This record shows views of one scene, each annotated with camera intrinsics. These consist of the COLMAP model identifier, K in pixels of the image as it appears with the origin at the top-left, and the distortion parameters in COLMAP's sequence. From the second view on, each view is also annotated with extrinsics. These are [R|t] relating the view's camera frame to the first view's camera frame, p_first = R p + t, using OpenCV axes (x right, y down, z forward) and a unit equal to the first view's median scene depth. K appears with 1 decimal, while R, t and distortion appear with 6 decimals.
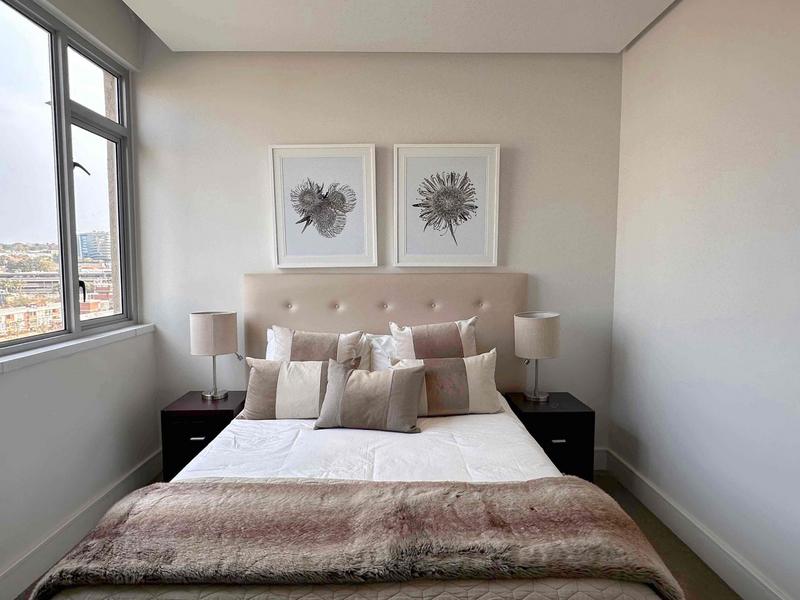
lens RADIAL K [[486.9, 0, 396.6], [0, 486.9, 303.5], [0, 0, 1]] dist [-0.007409, -0.001788]
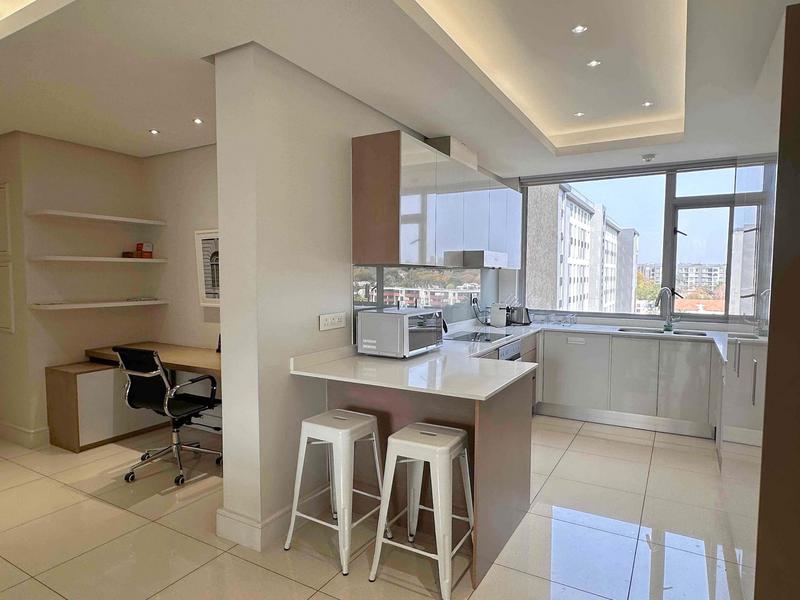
lens RADIAL K [[486.9, 0, 396.6], [0, 486.9, 303.5], [0, 0, 1]] dist [-0.007409, -0.001788]
pose [[-0.513146, 0.050565, -0.856810, 1.396776], [-0.075523, 0.991731, 0.103759, -0.105248], [0.854972, 0.117952, -0.505084, 0.930348]]
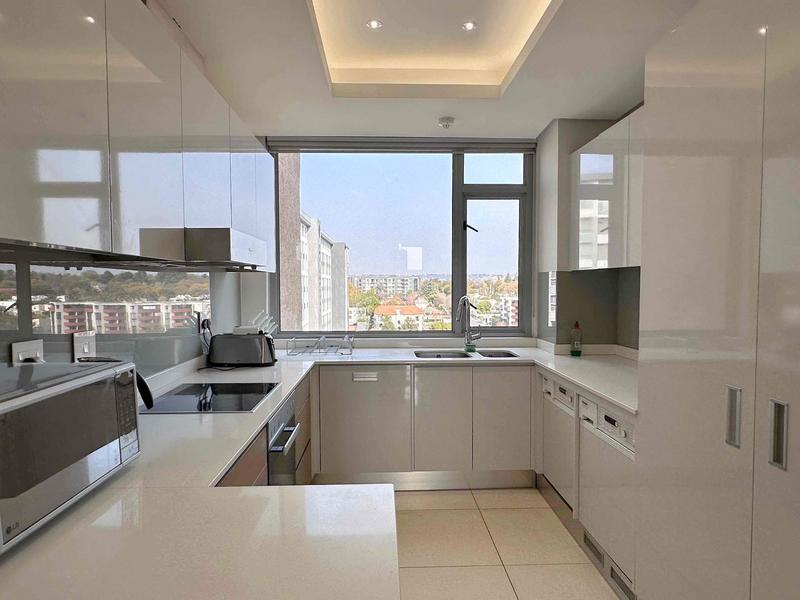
lens RADIAL K [[486.9, 0, 396.6], [0, 486.9, 303.5], [0, 0, 1]] dist [-0.007409, -0.001788]
pose [[0.021405, 0.039062, -0.999007, 0.798365], [-0.078865, 0.996189, 0.037262, -0.070272], [0.996655, 0.077989, 0.024404, 0.665821]]
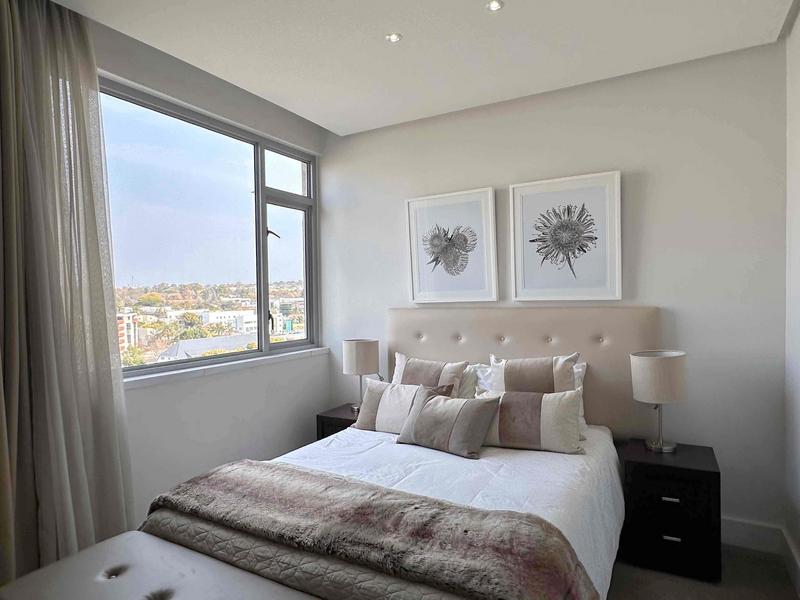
lens RADIAL K [[486.9, 0, 396.6], [0, 486.9, 303.5], [0, 0, 1]] dist [-0.007409, -0.001788]
pose [[0.863285, -0.007360, -0.504663, 0.326345], [-0.022012, 0.998393, -0.052214, -0.011420], [0.504236, 0.056184, 0.861736, -0.018063]]
